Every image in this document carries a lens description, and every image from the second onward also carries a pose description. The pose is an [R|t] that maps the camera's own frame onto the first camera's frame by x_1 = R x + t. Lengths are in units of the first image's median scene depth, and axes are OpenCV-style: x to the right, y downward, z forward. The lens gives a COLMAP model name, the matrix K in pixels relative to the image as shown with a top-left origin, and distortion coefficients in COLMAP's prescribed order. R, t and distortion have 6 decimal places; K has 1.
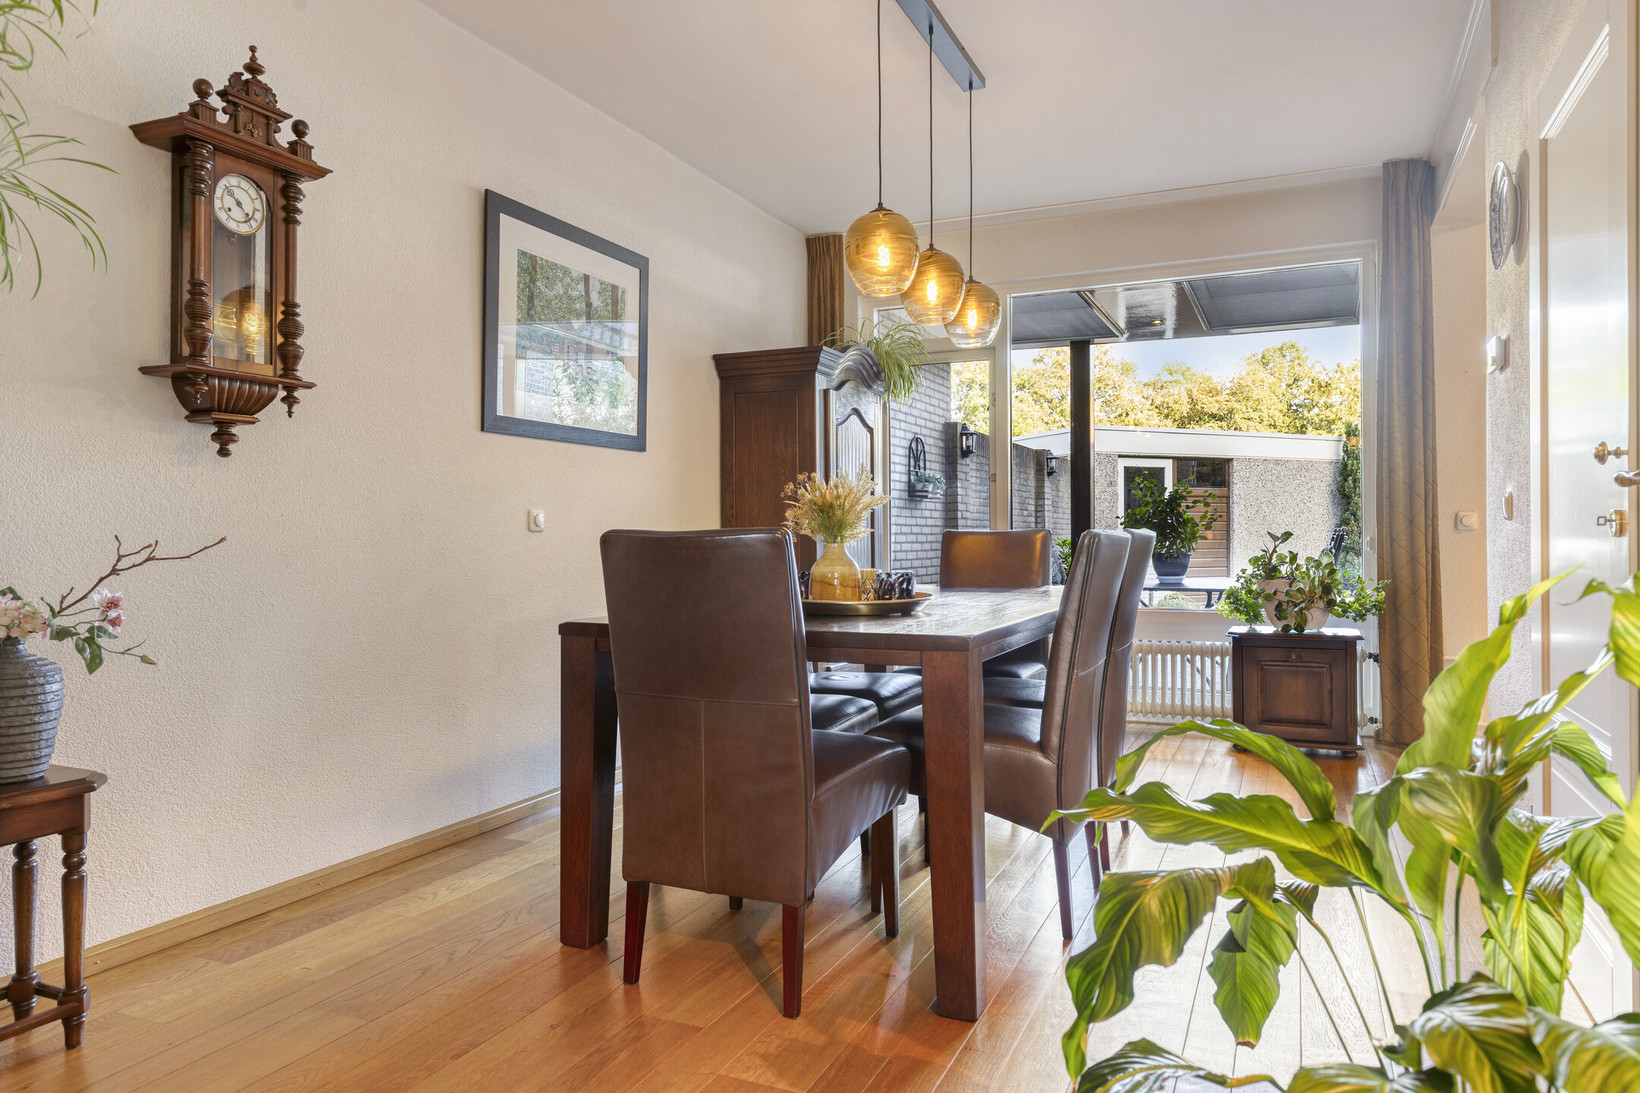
lens RADIAL K [[1047.7, 0, 822.9], [0, 1047.7, 534.3], [0, 0, 1]] dist [0.007330, 0.001437]
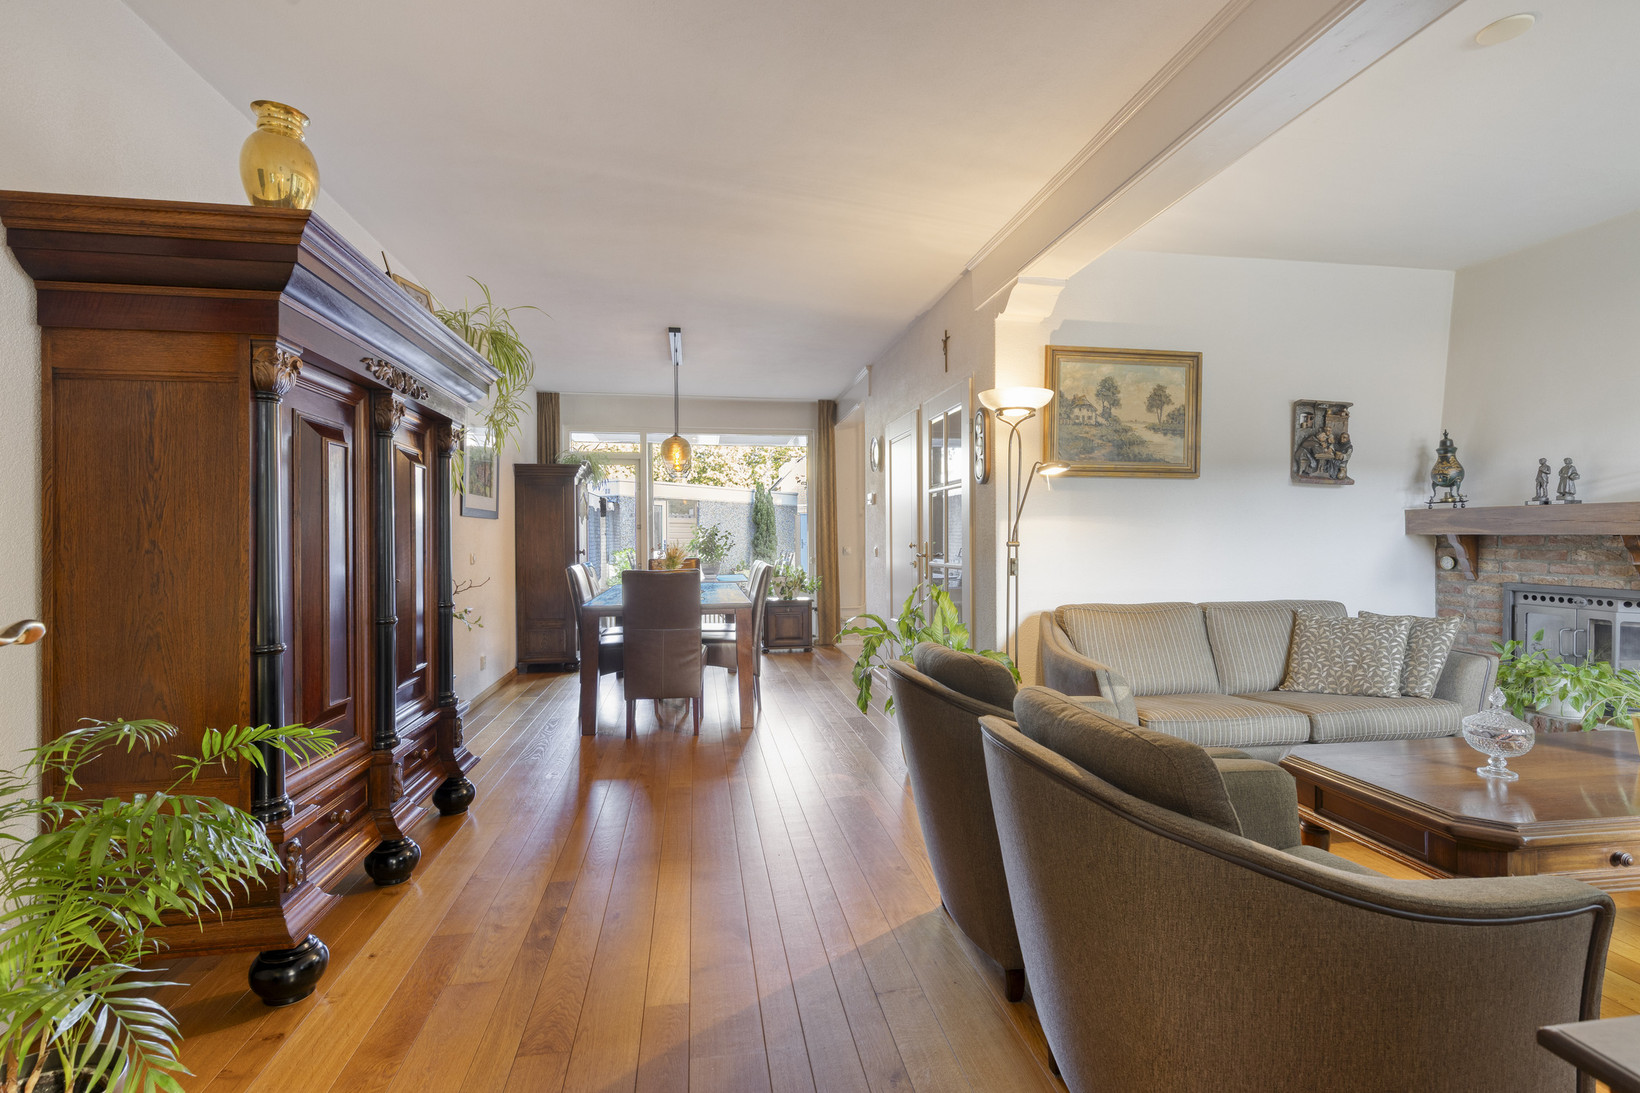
lens RADIAL K [[774.0, 0, 824.3], [0, 774.0, 538.4], [0, 0, 1]] dist [-0.001181, -0.000019]
pose [[0.828536, 0.000724, 0.559936, -0.769068], [-0.001838, 0.999997, 0.001428, -0.077953], [-0.559933, -0.002213, 0.828535, -0.800646]]
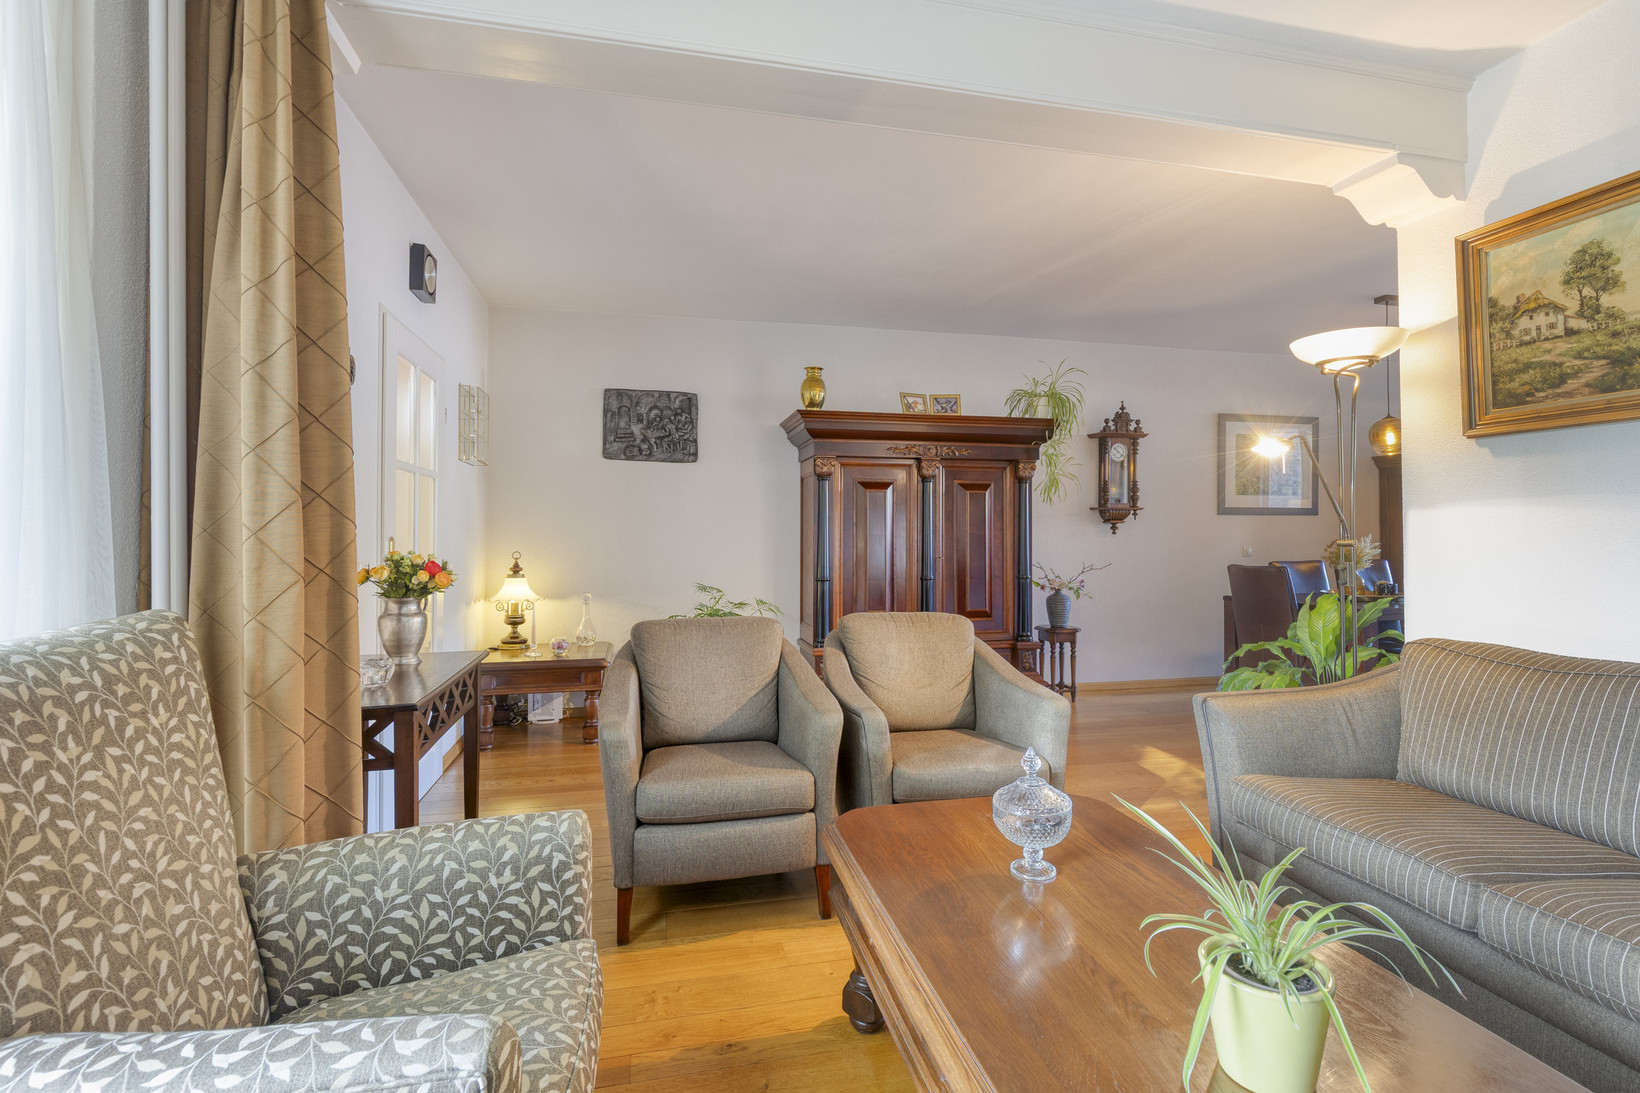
lens RADIAL K [[774.0, 0, 823.5], [0, 774.0, 534.5], [0, 0, 1]] dist [-0.001181, -0.000019]
pose [[0.605813, 0.000534, -0.795607, 0.701654], [0.001608, 0.999997, 0.001896, -0.078828], [0.795605, -0.002428, 0.605811, -1.025860]]
